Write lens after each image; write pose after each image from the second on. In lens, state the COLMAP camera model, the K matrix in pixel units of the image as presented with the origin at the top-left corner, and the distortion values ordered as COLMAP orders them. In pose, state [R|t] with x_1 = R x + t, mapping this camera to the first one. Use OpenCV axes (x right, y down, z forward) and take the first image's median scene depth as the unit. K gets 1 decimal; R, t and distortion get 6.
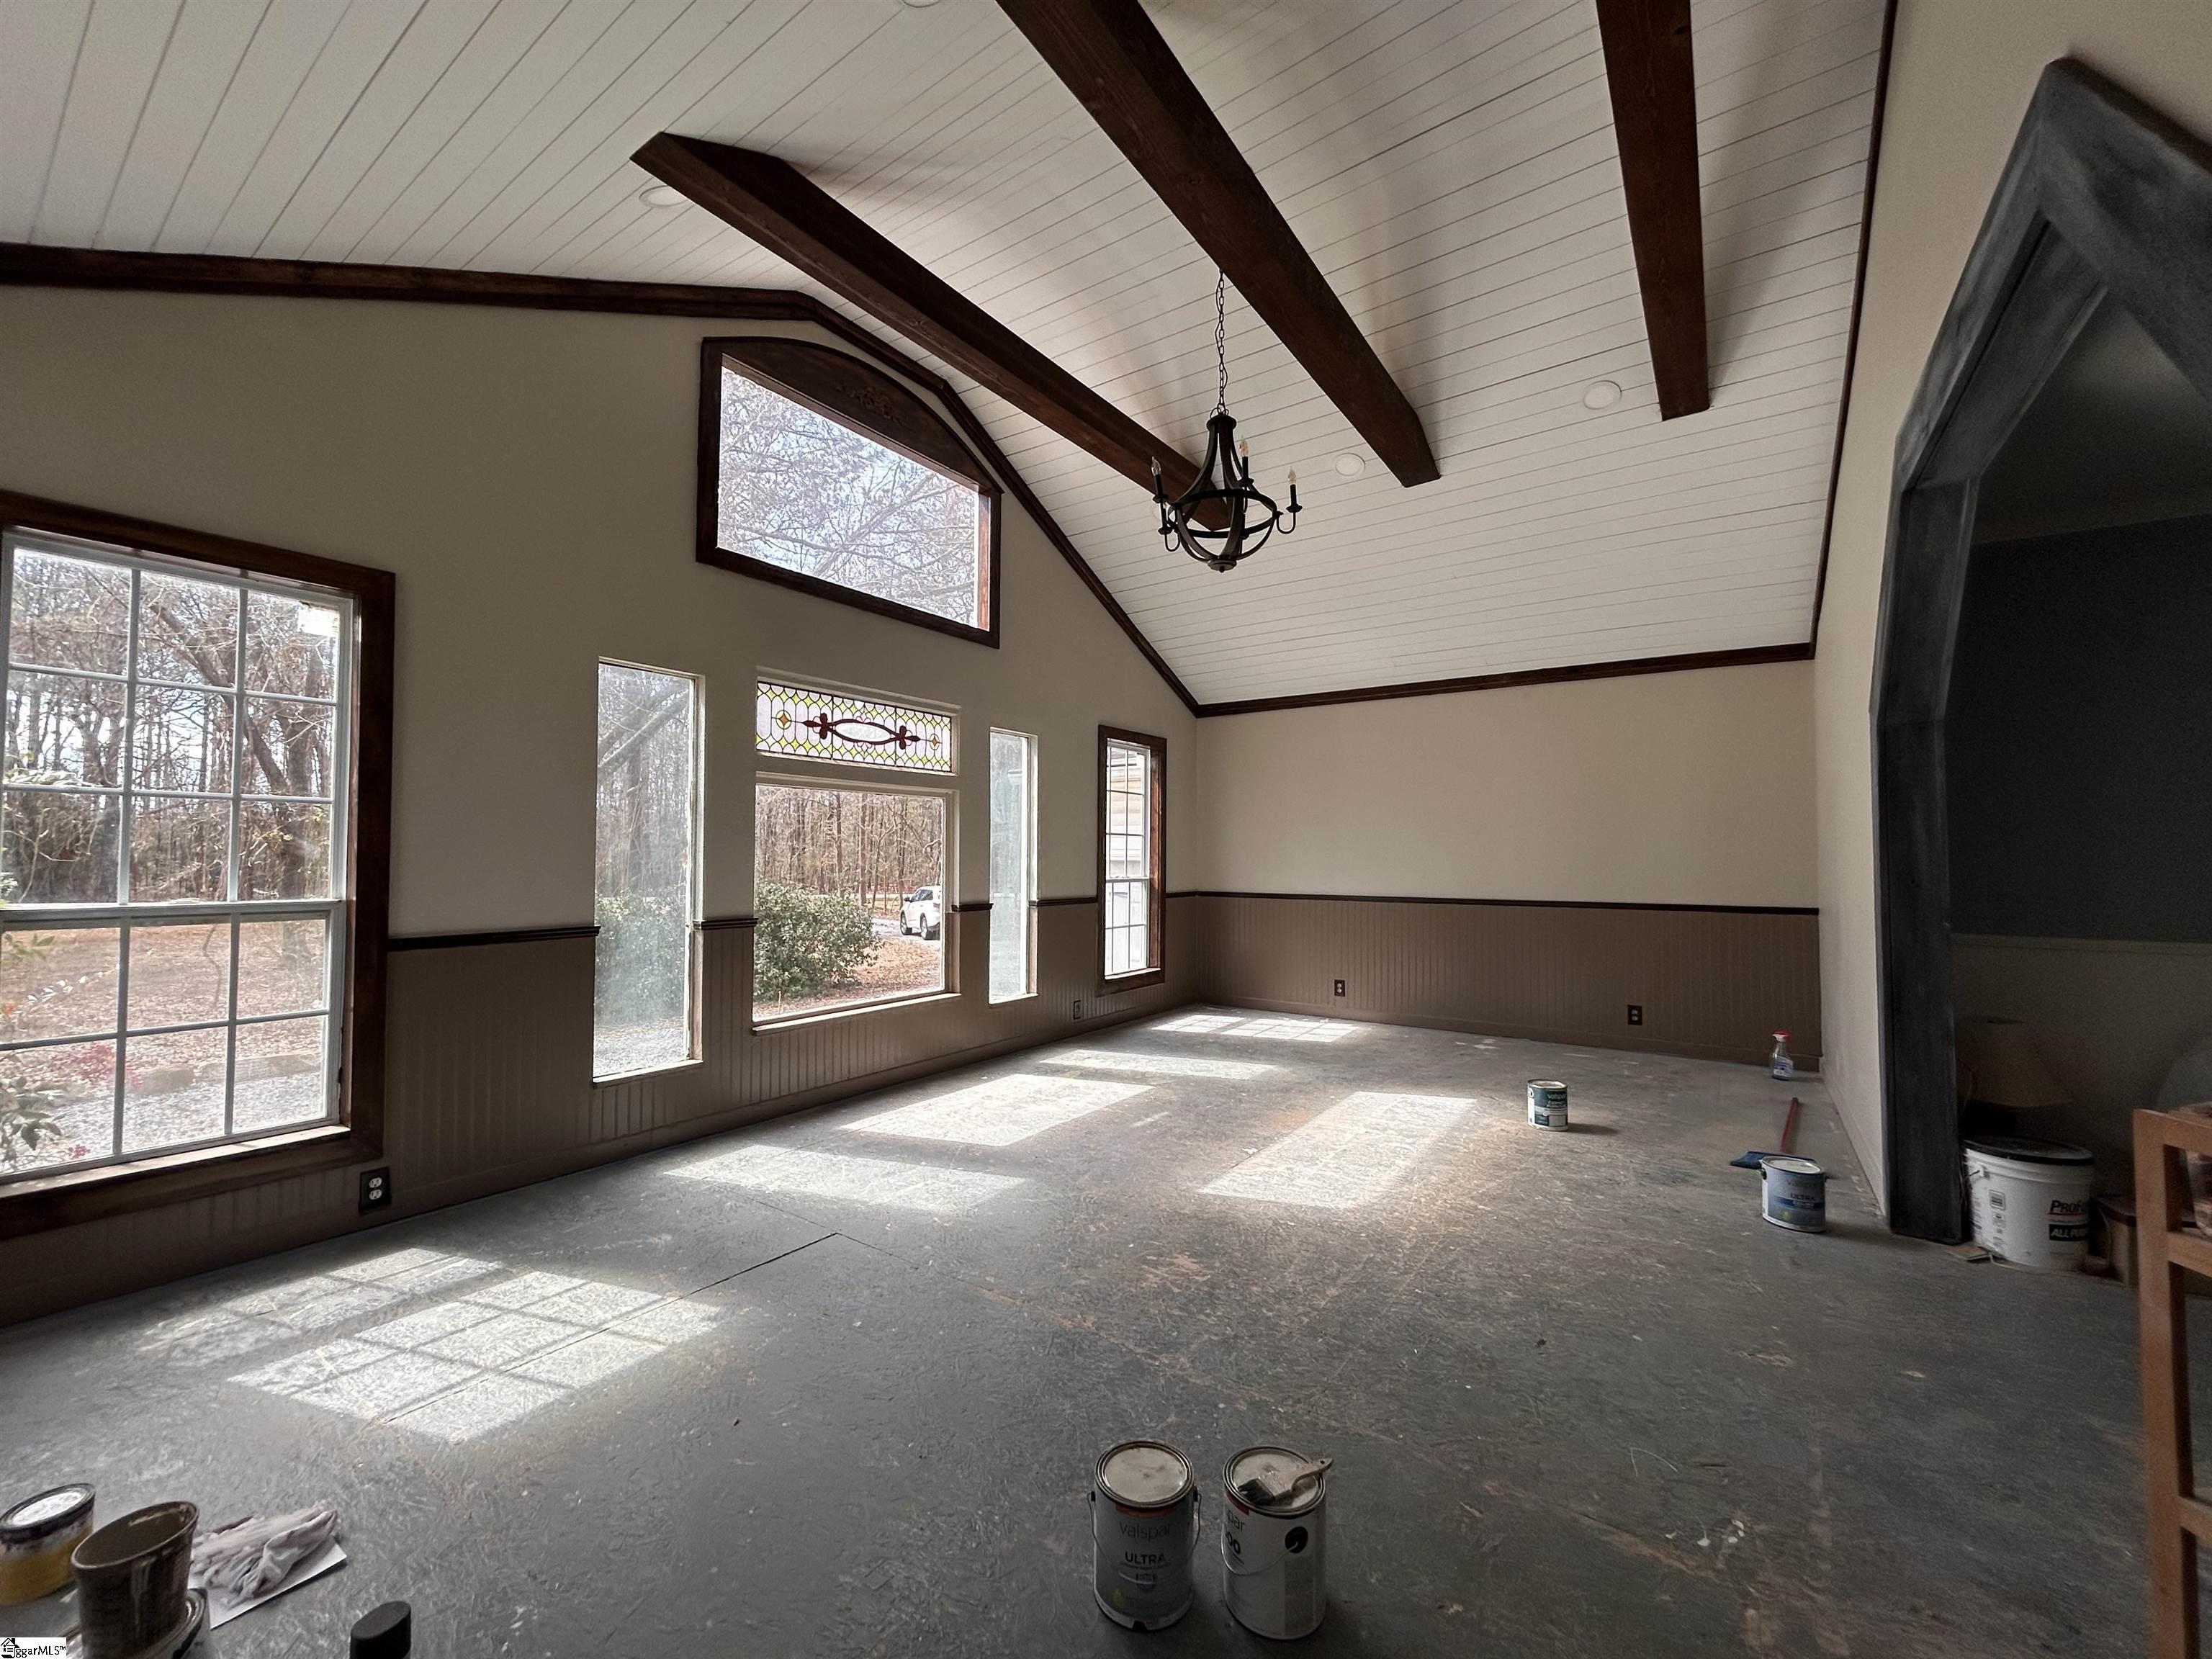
lens RADIAL K [[892.5, 0, 1101.4], [0, 892.5, 829.7], [0, 0, 1]] dist [-0.003323, 0.000464]
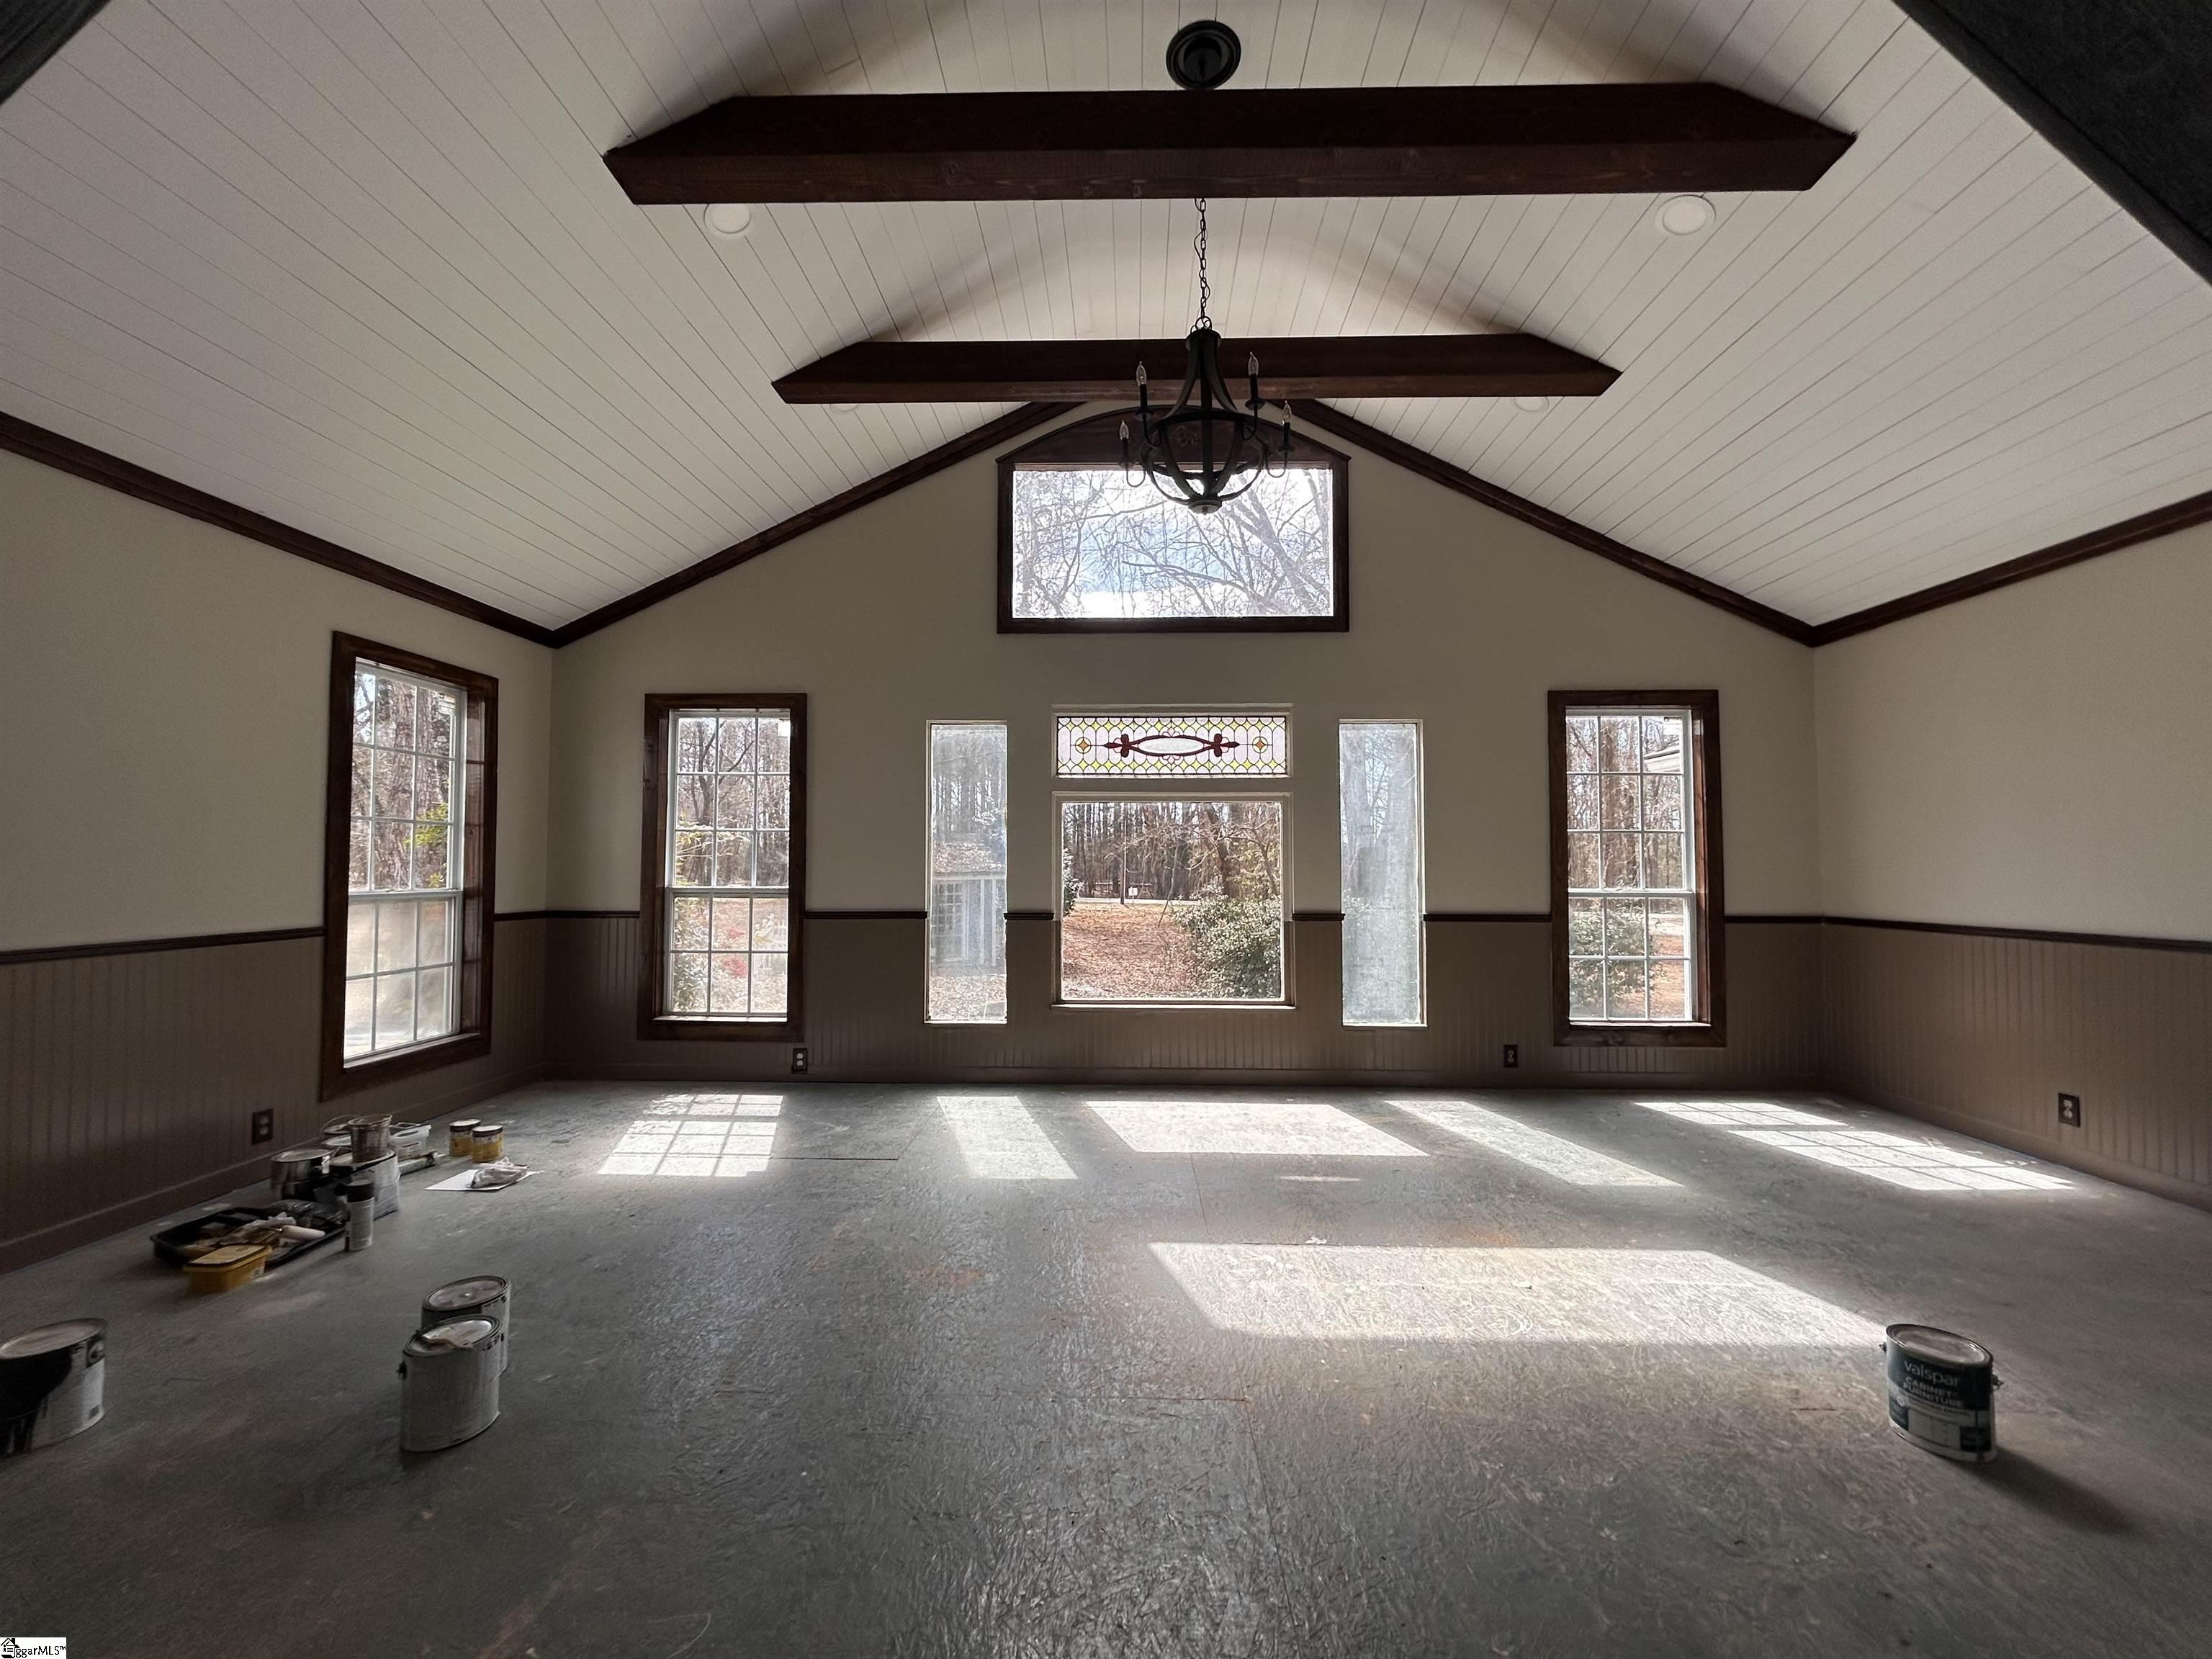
lens RADIAL K [[892.5, 0, 1105.9], [0, 892.5, 833.2], [0, 0, 1]] dist [-0.003323, 0.000464]
pose [[0.551093, -0.034927, -0.833712, 0.618254], [0.025238, 0.999364, -0.025184, 0.021614], [0.834062, -0.007162, 0.551624, 0.370195]]
